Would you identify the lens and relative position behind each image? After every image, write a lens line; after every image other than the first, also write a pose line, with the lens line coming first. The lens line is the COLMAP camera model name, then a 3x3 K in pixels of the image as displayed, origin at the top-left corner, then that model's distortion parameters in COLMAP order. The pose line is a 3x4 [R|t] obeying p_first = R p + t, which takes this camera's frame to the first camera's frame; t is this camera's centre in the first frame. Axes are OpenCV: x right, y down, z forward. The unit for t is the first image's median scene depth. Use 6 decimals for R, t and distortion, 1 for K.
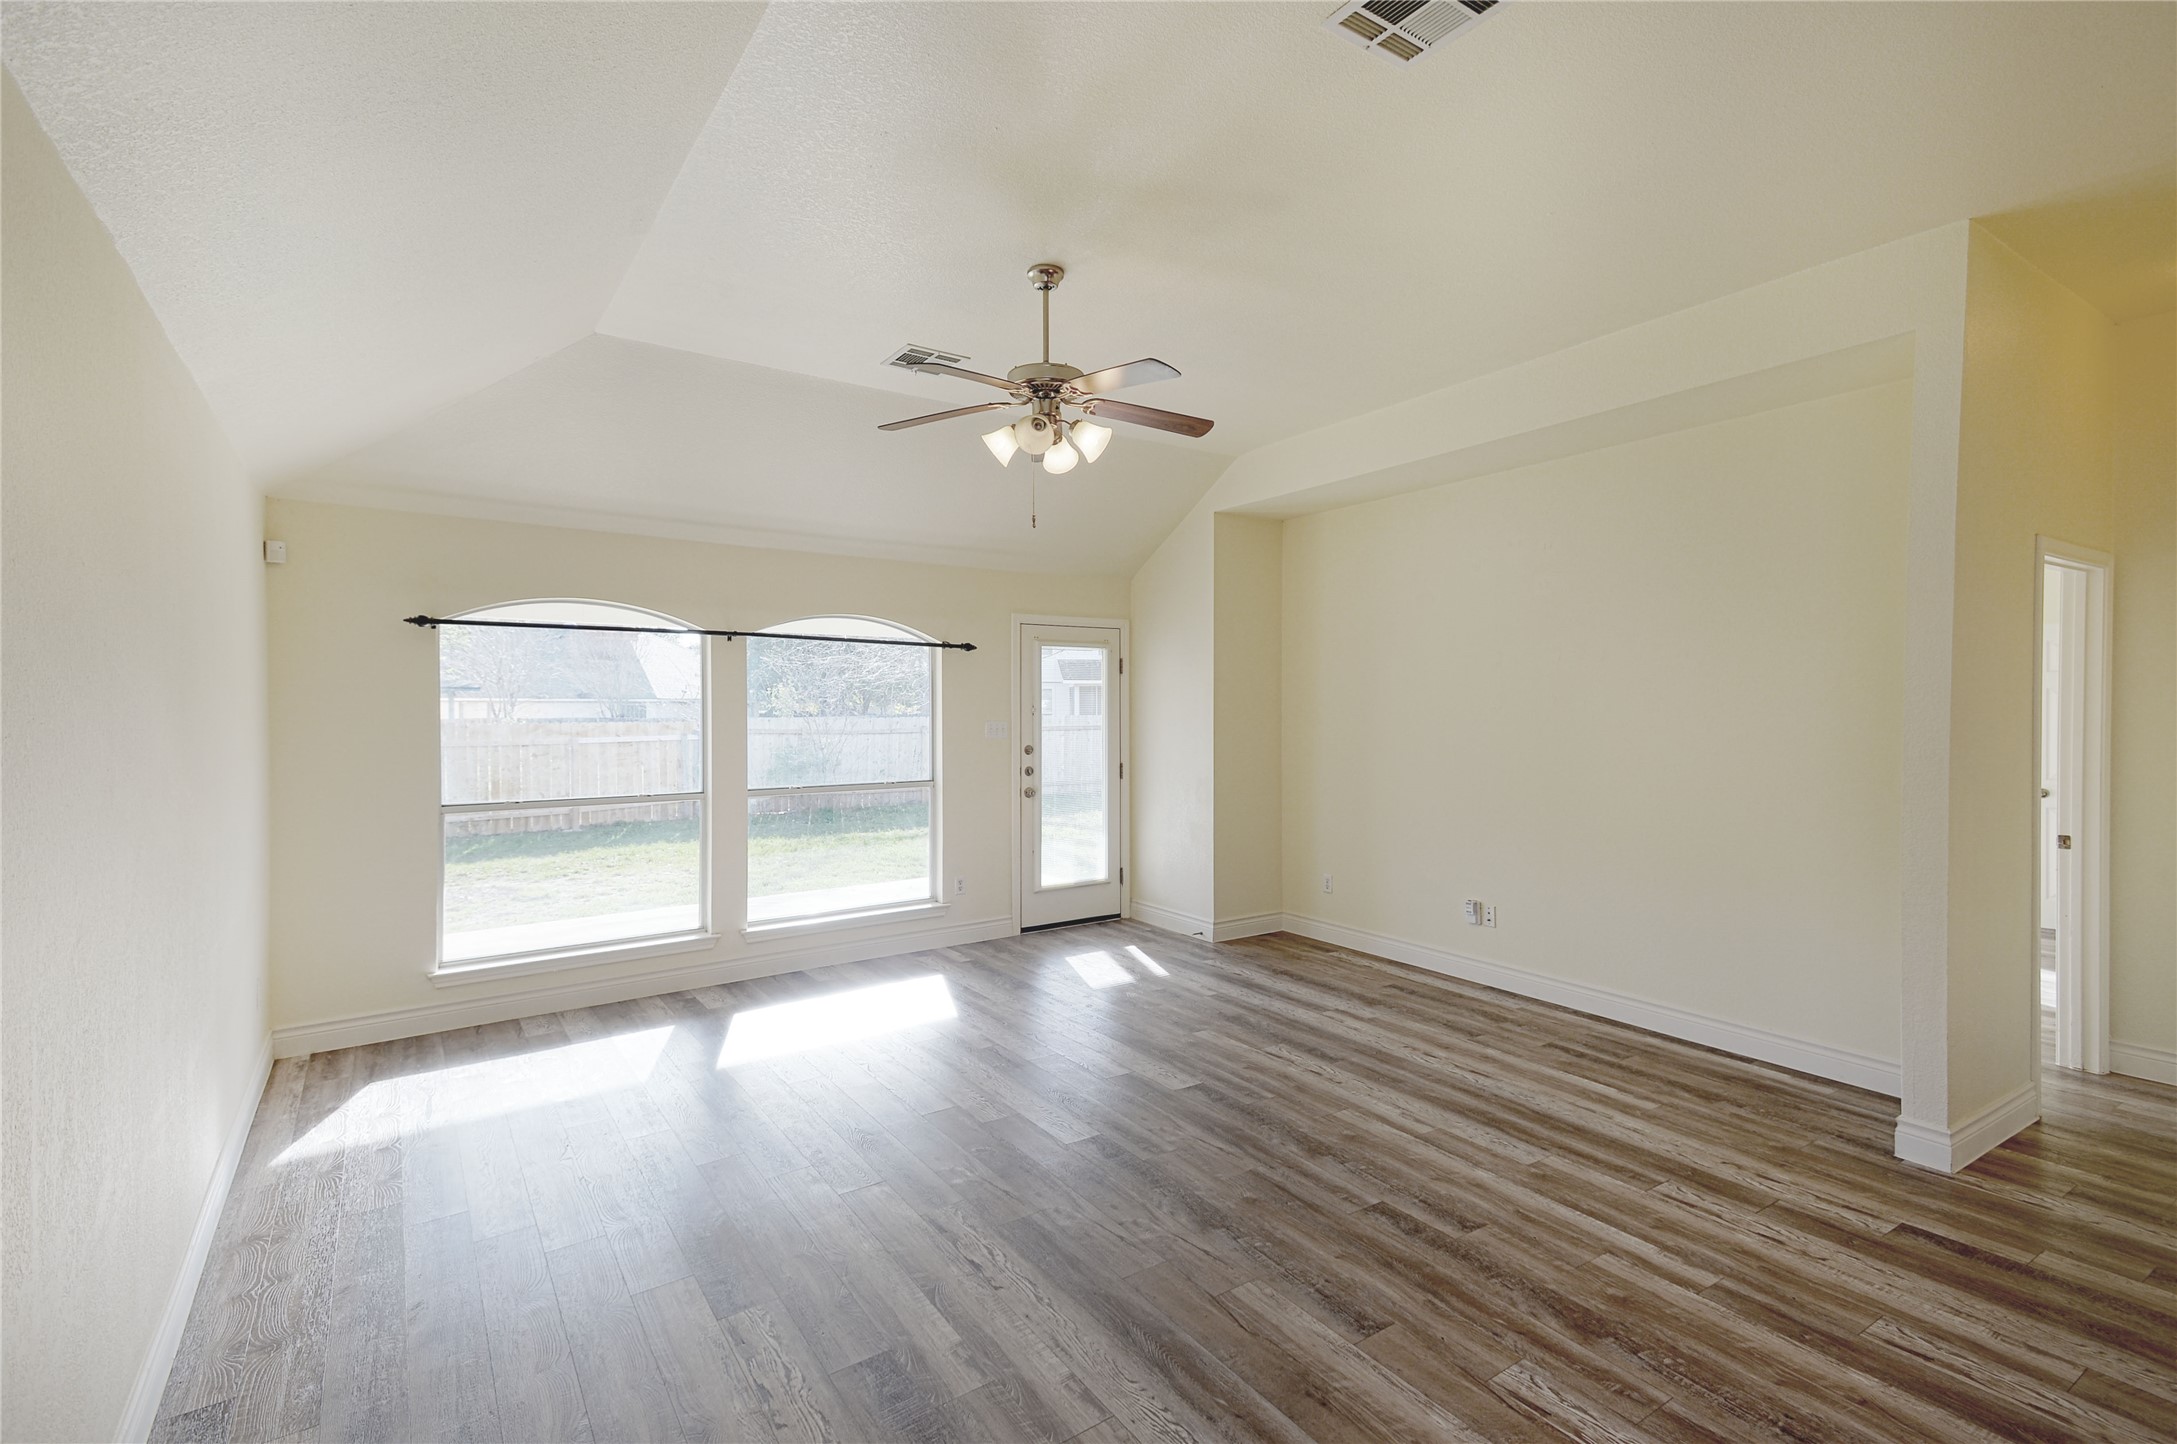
lens RADIAL K [[990.7, 0, 1097.4], [0, 990.7, 712.9], [0, 0, 1]] dist [0.070472, -0.001092]
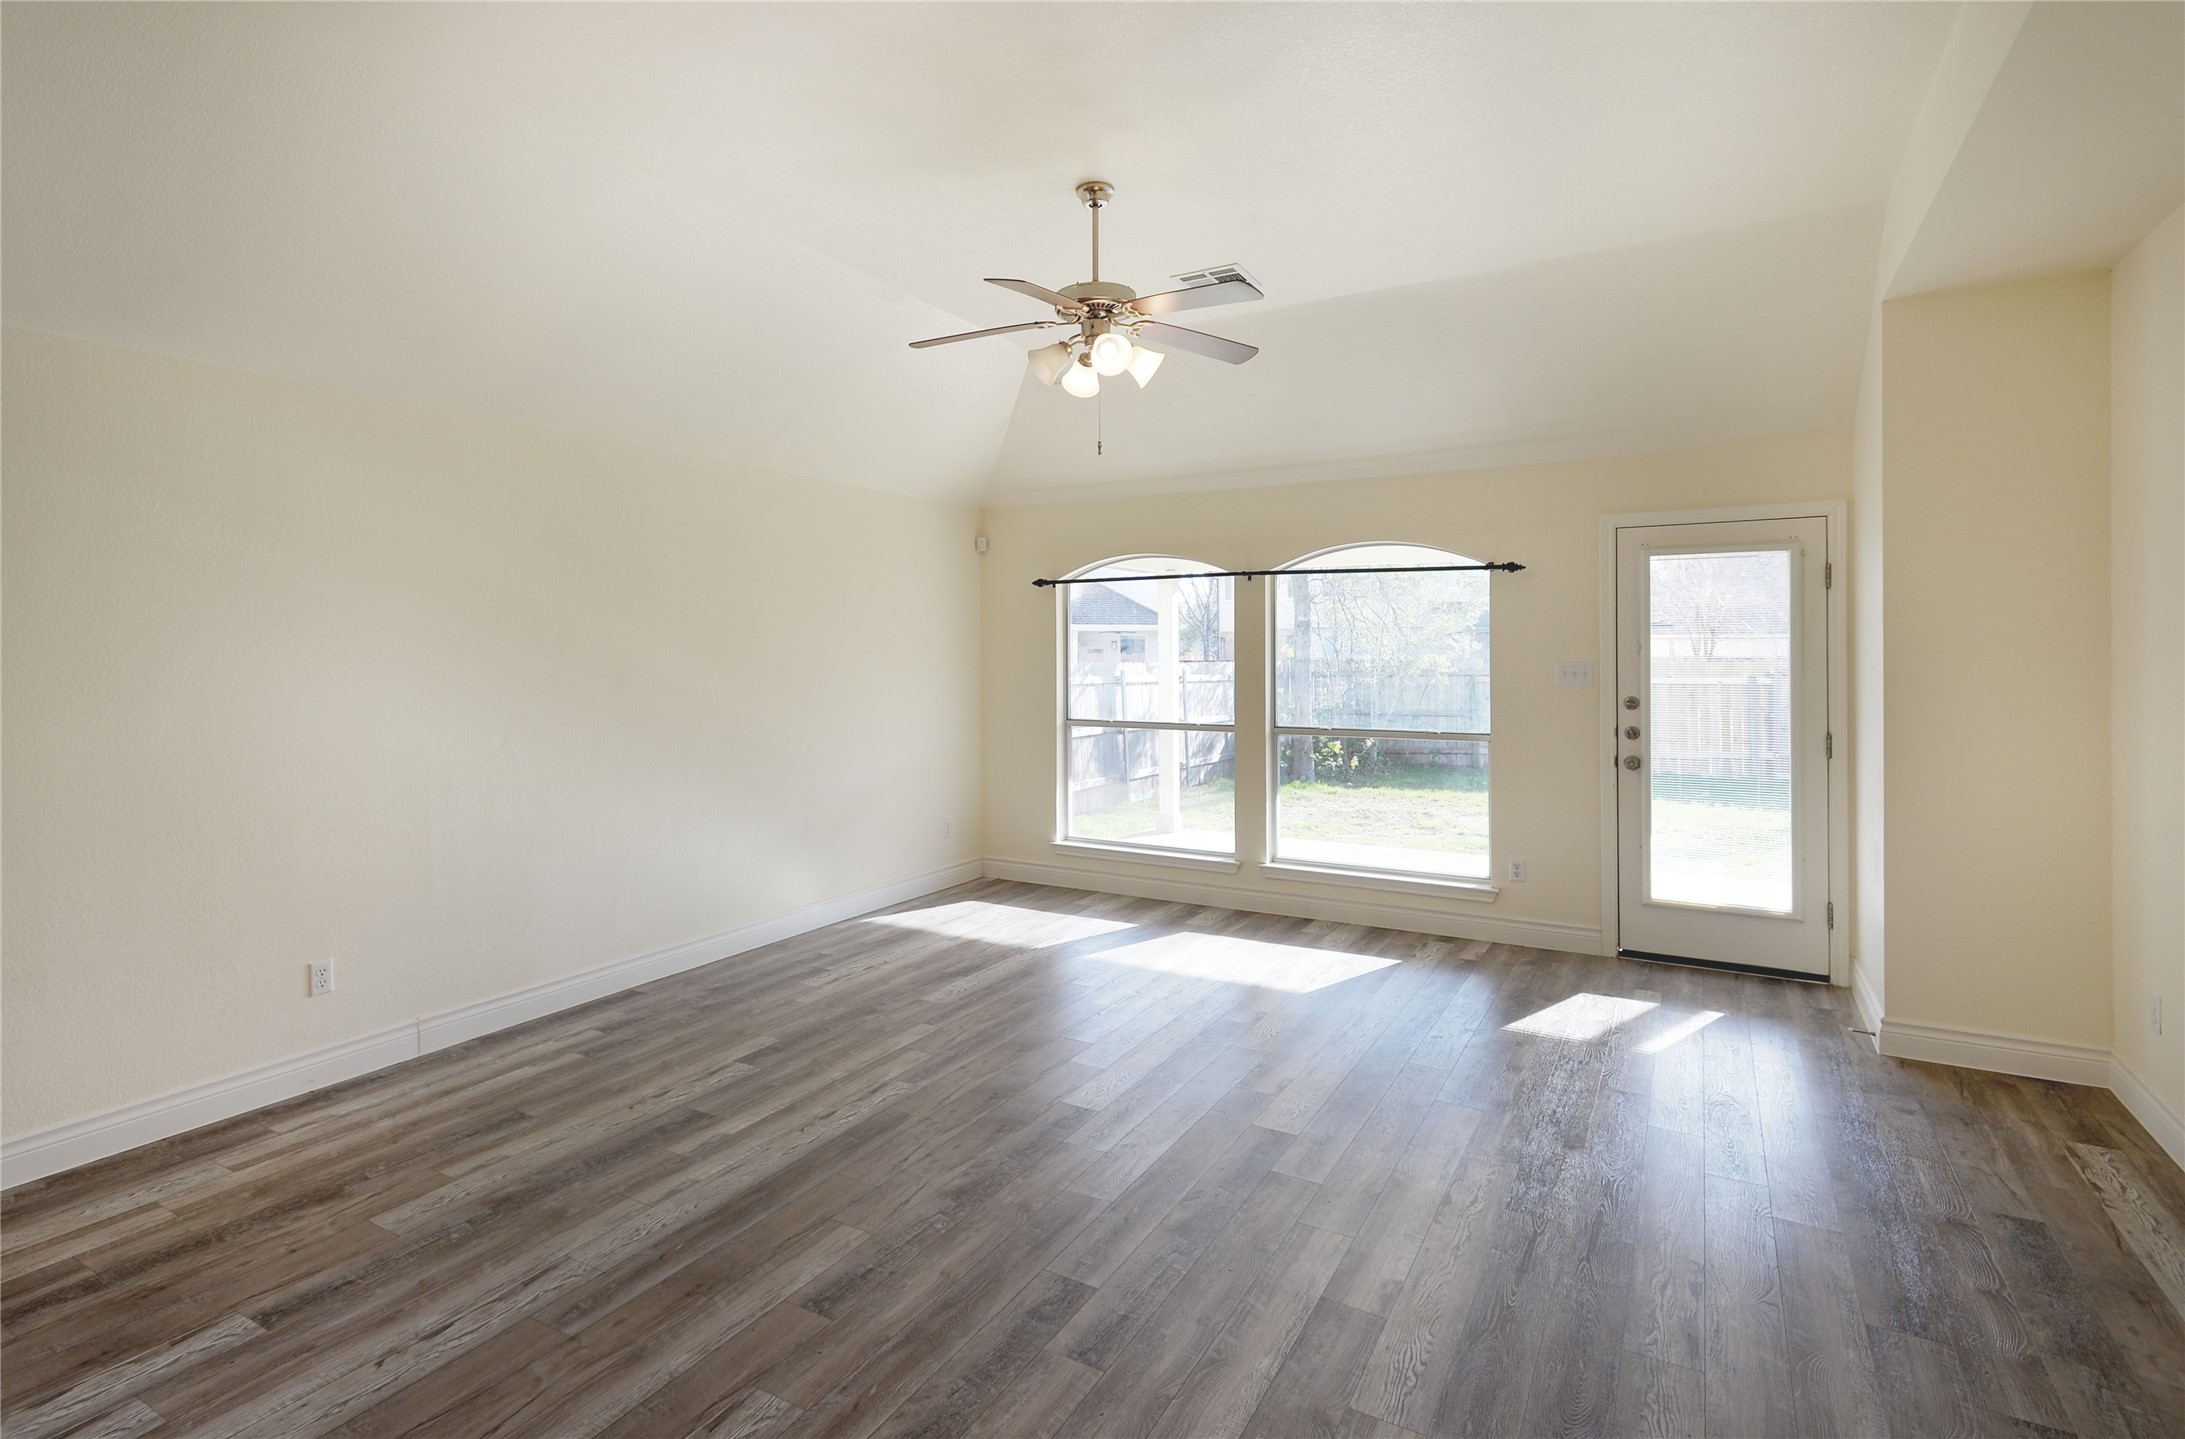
lens RADIAL K [[1094.6, 0, 1057.4], [0, 1094.6, 639.0], [0, 0, 1]] dist [0.017162, -0.001672]
pose [[0.417309, -0.007370, -0.908735, 0.662696], [-0.002947, 0.999951, -0.009462, -0.000684], [0.908760, 0.006626, 0.417266, 0.399721]]
